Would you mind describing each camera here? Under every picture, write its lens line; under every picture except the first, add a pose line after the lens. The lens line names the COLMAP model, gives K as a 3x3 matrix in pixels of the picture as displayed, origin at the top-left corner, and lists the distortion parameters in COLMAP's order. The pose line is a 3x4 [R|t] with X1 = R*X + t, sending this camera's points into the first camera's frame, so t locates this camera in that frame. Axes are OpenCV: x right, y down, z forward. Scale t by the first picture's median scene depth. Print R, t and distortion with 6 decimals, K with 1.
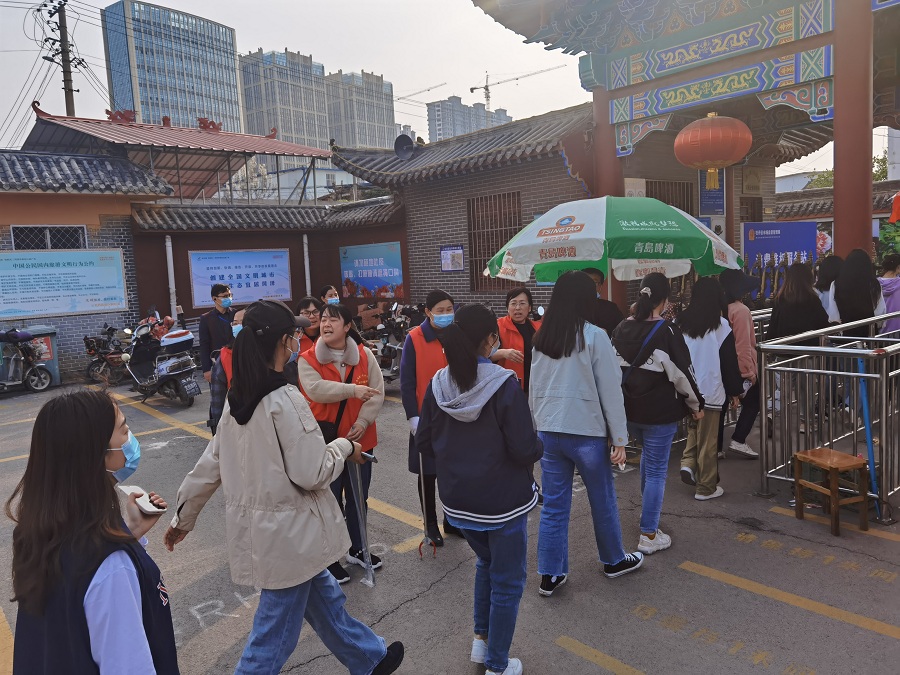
lens RADIAL K [[707.5, 0, 448.2], [0, 707.5, 342.1], [0, 0, 1]] dist [0.014287, 0.000766]
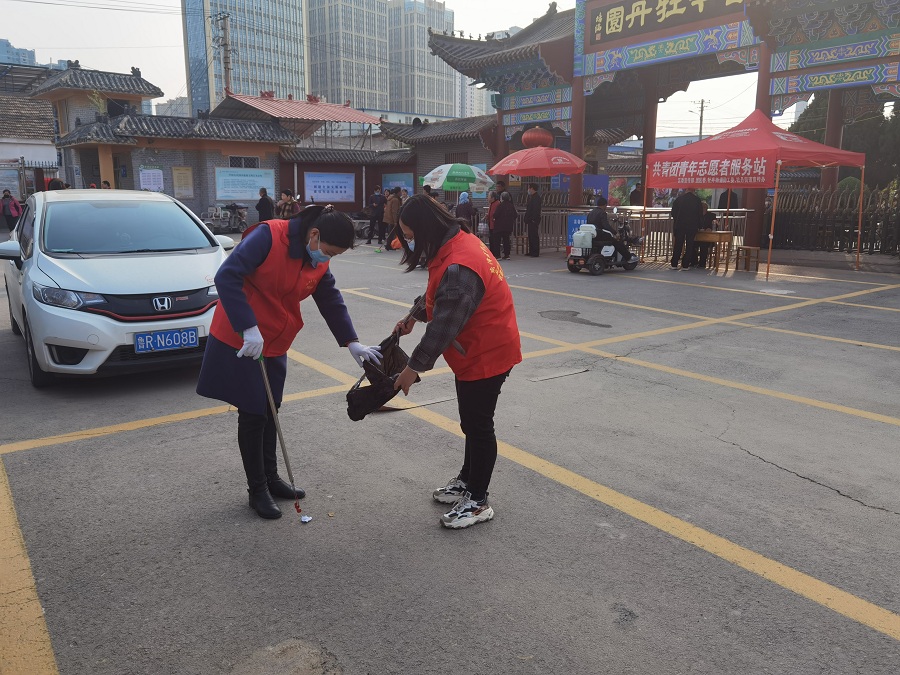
lens RADIAL K [[707.5, 0, 451.9], [0, 707.5, 332.5], [0, 0, 1]] dist [0.014287, 0.000766]
pose [[0.995960, 0.069799, -0.056488, 0.187053], [-0.065006, 0.994457, 0.082645, 0.129141], [0.061944, -0.078639, 0.994977, -0.996674]]
